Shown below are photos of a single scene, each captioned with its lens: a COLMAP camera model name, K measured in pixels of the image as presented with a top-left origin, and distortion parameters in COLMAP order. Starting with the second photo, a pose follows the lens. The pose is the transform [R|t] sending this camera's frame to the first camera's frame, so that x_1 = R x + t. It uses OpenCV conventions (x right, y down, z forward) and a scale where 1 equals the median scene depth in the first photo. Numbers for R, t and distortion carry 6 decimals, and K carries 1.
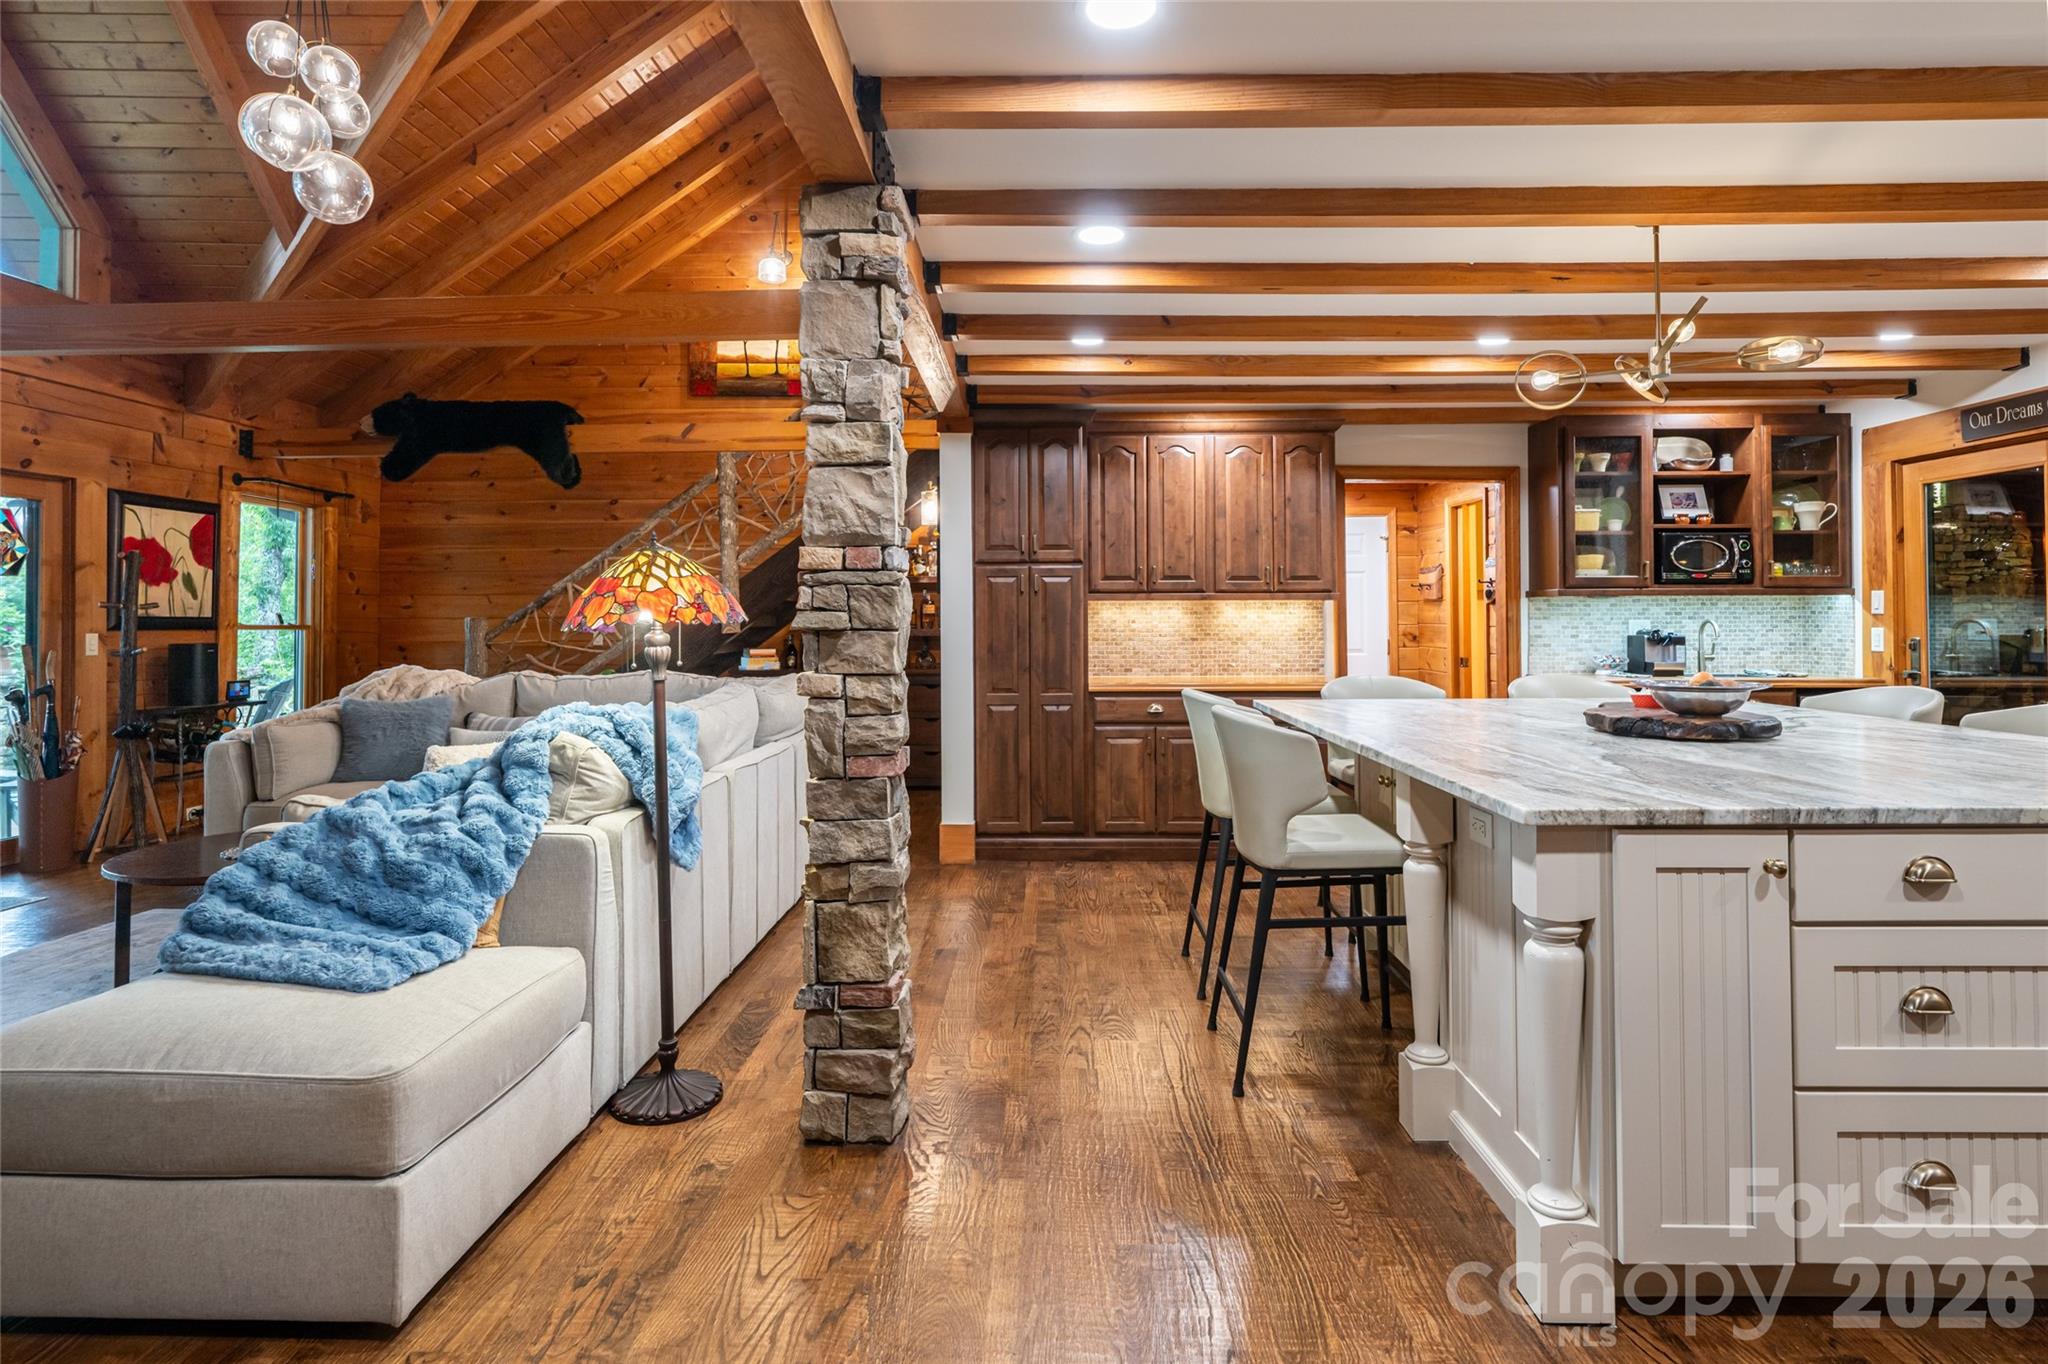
lens RADIAL K [[1084.6, 0, 1030.1], [0, 1084.6, 597.4], [0, 0, 1]] dist [0.005014, 0.000816]
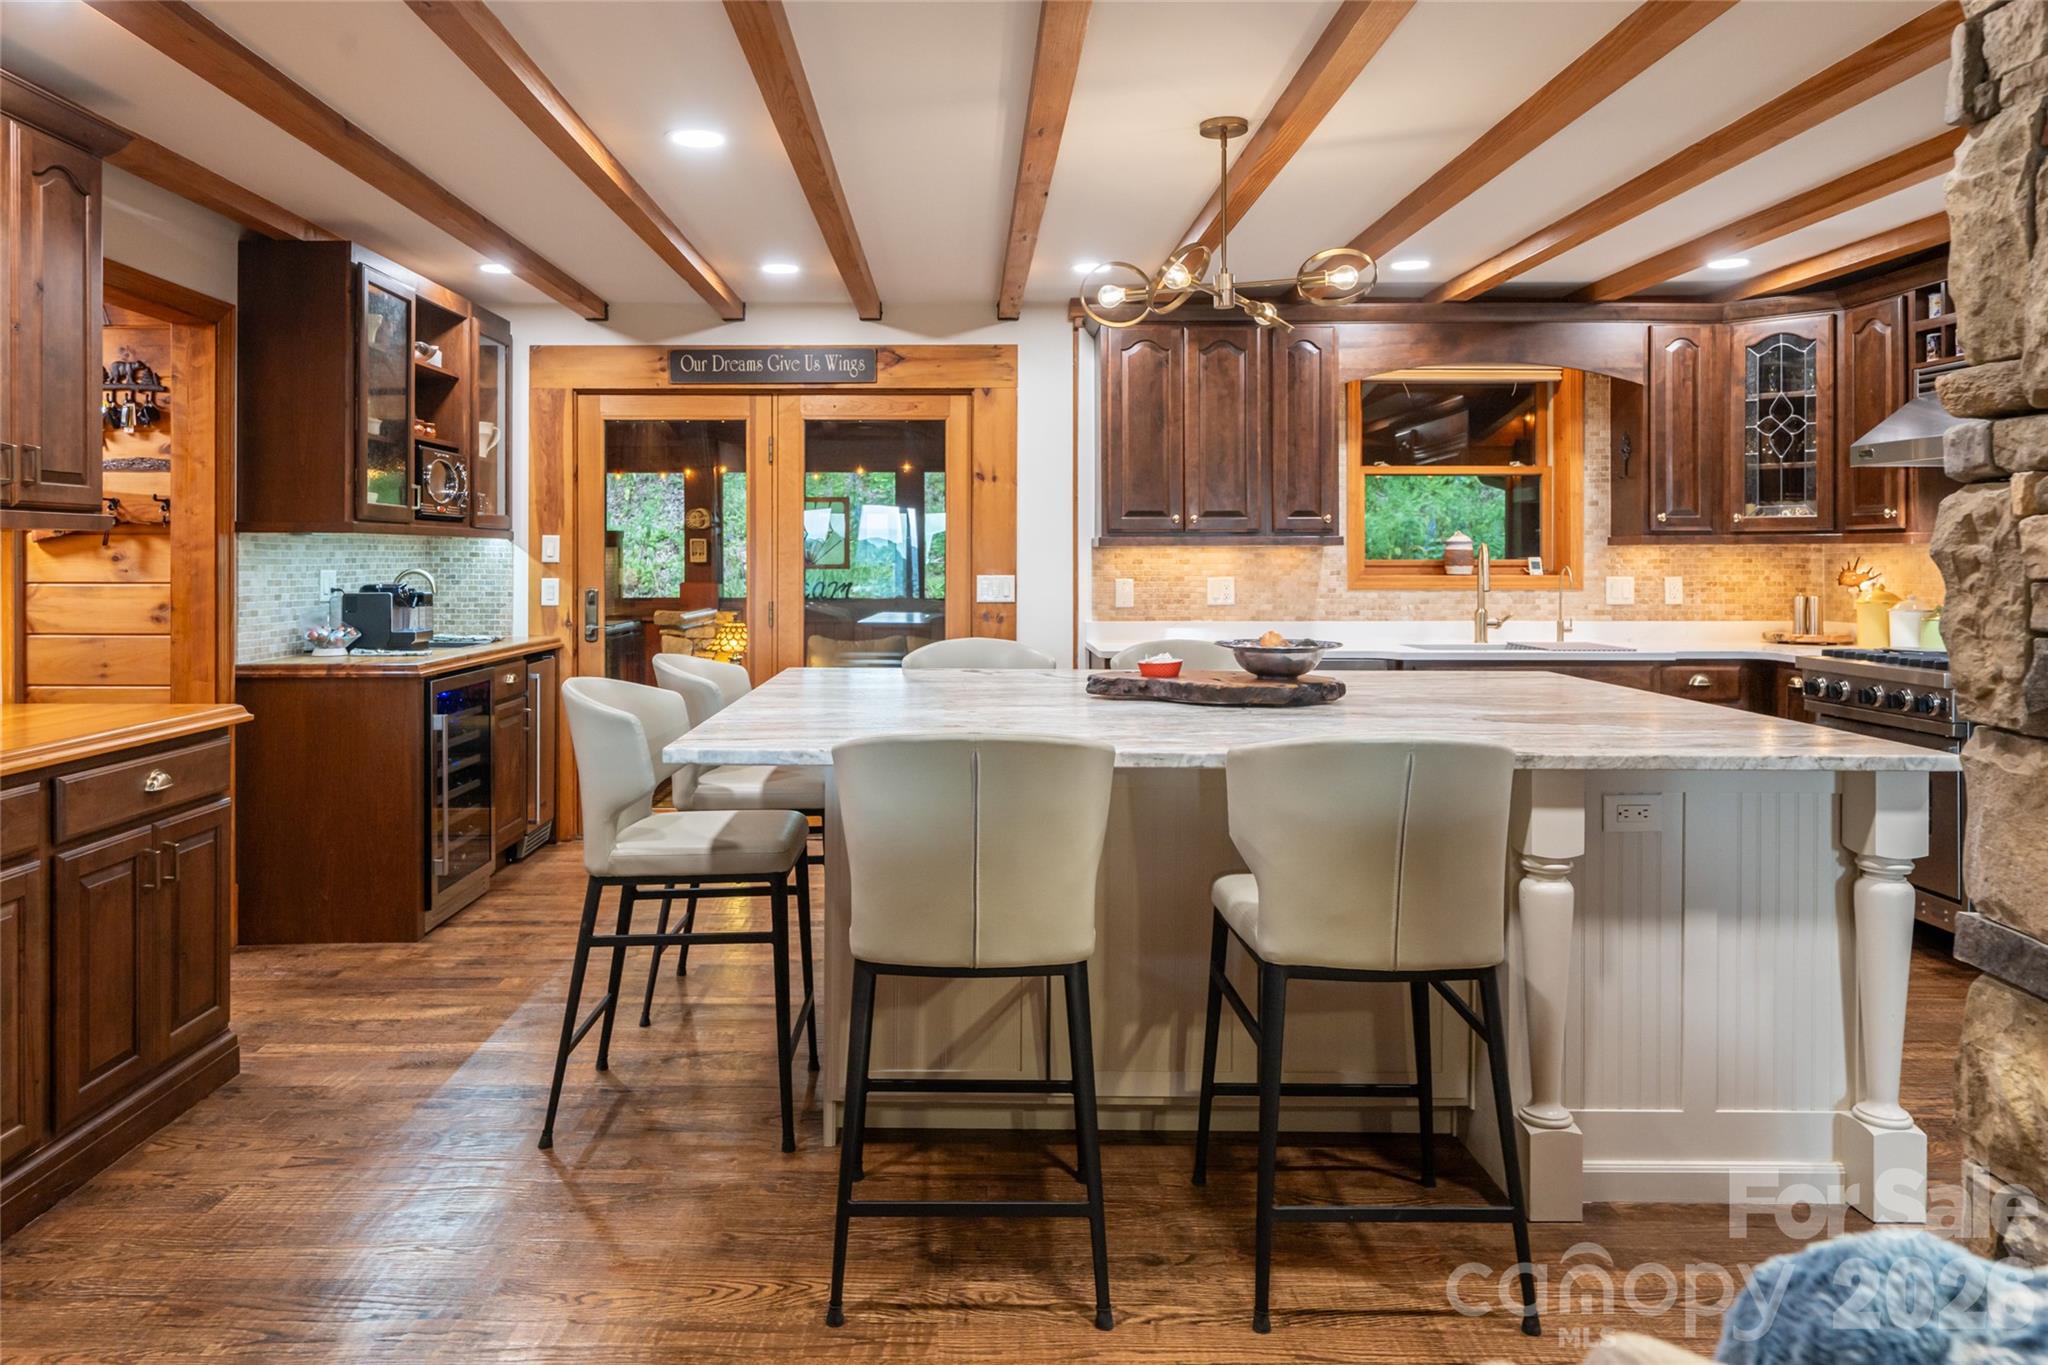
lens RADIAL K [[1373.6, 0, 948.1], [0, 1373.6, 565.7], [0, 0, 1]] dist [-0.006497, 0.008028]
pose [[-0.006192, -0.002498, 0.999978, -0.292236], [-0.027425, 0.999621, 0.002327, 0.006123], [-0.999605, -0.027410, -0.006258, 0.653069]]
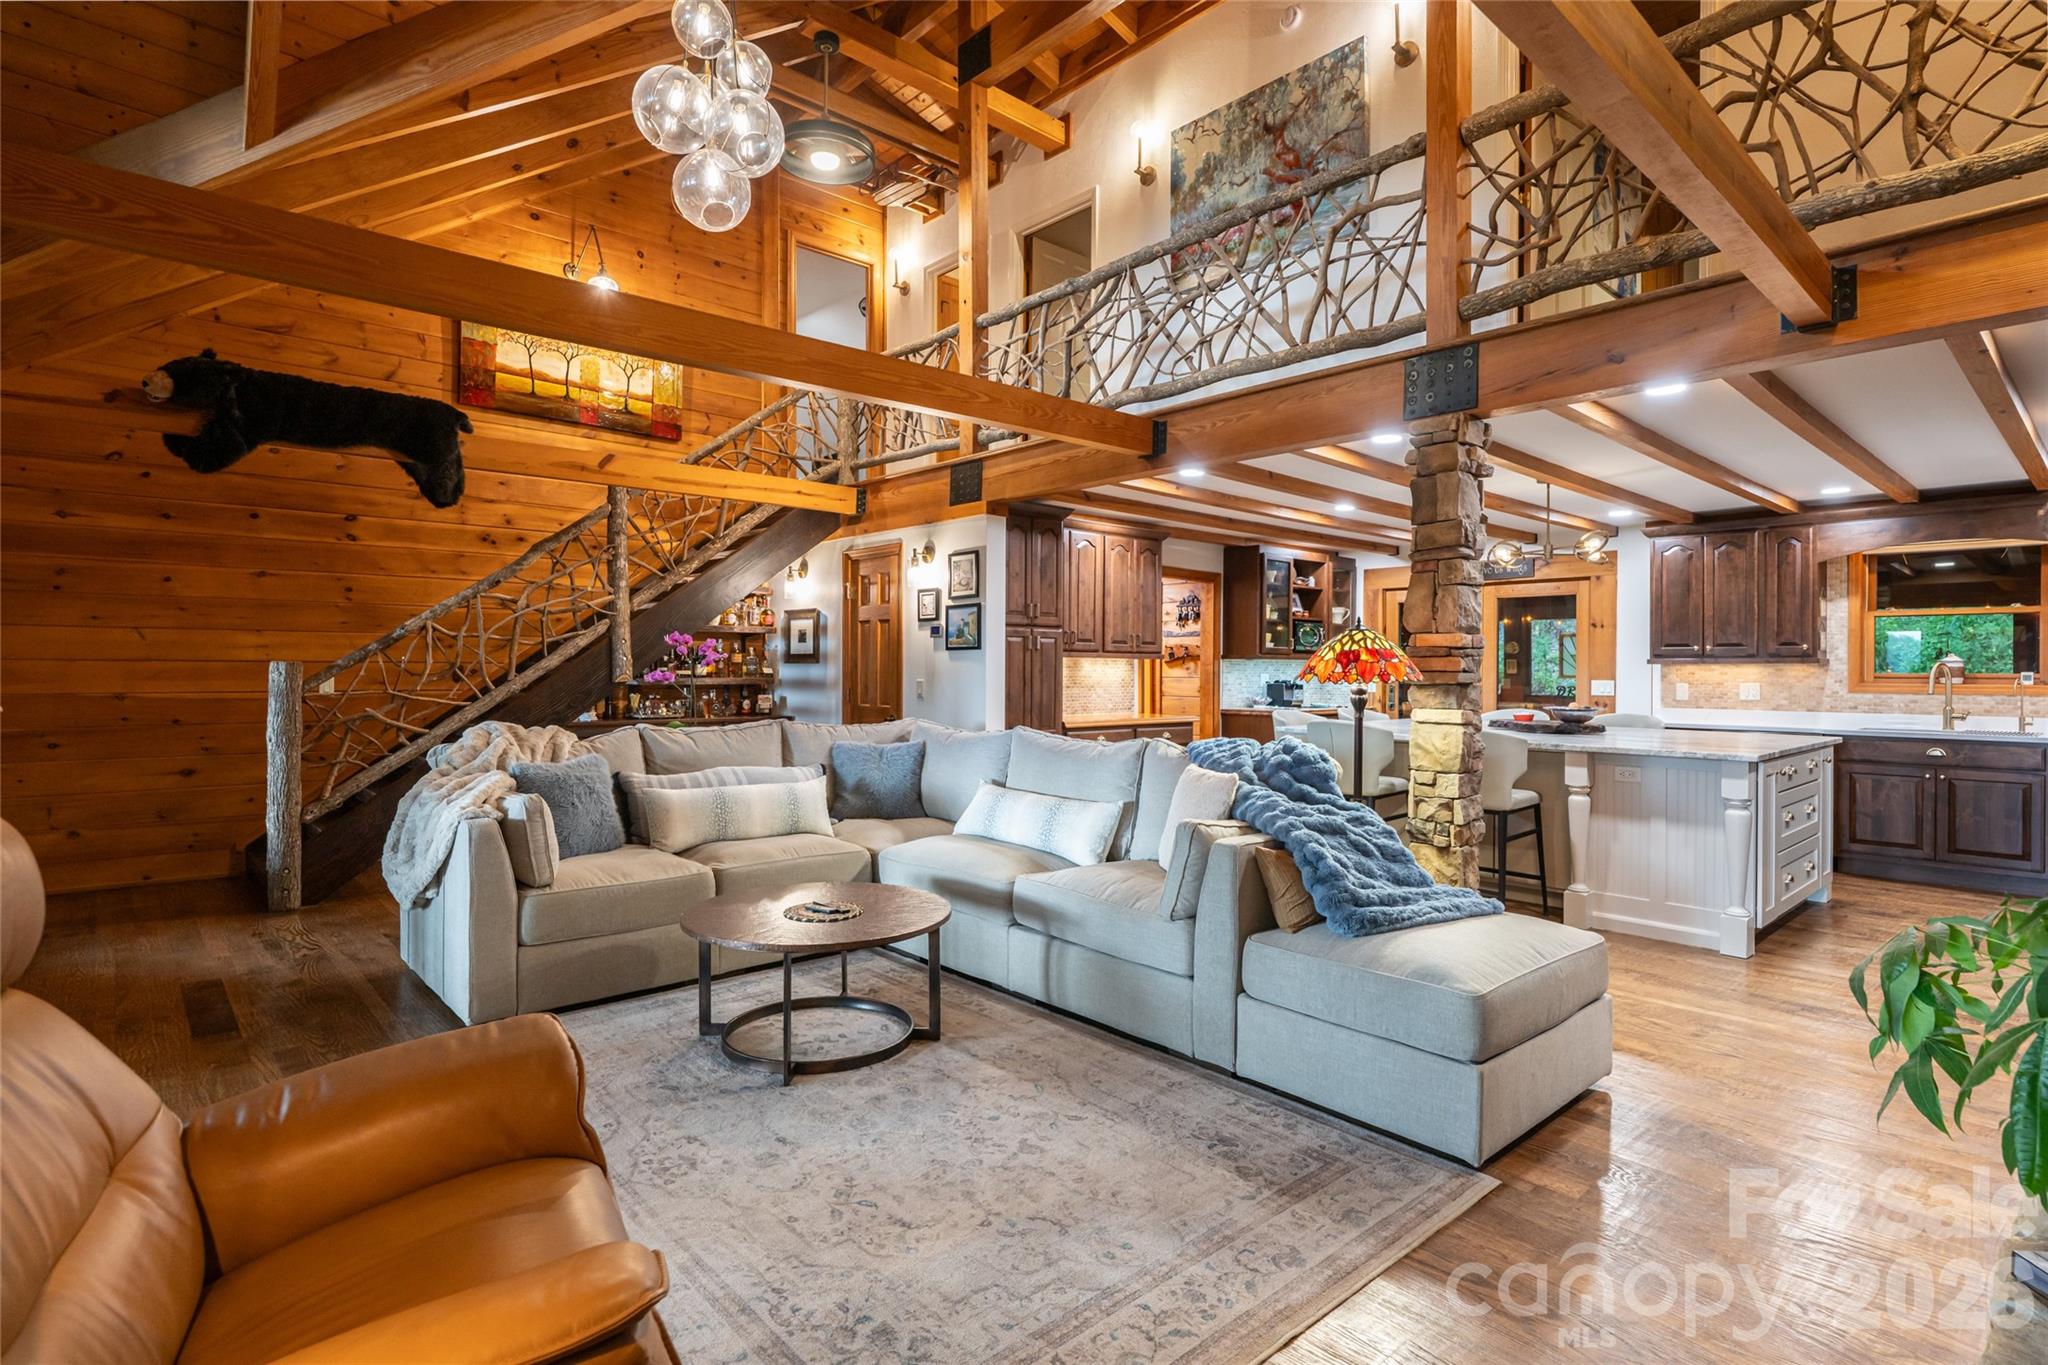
lens RADIAL K [[1014.3, 0, 1024.6], [0, 1014.3, 663.0], [0, 0, 1]] dist [0.001157, -0.000118]
pose [[0.730552, 0.012422, 0.682744, -0.758918], [-0.027208, 0.999570, 0.010927, -0.002245], [-0.682315, -0.026559, 0.730576, 0.148683]]
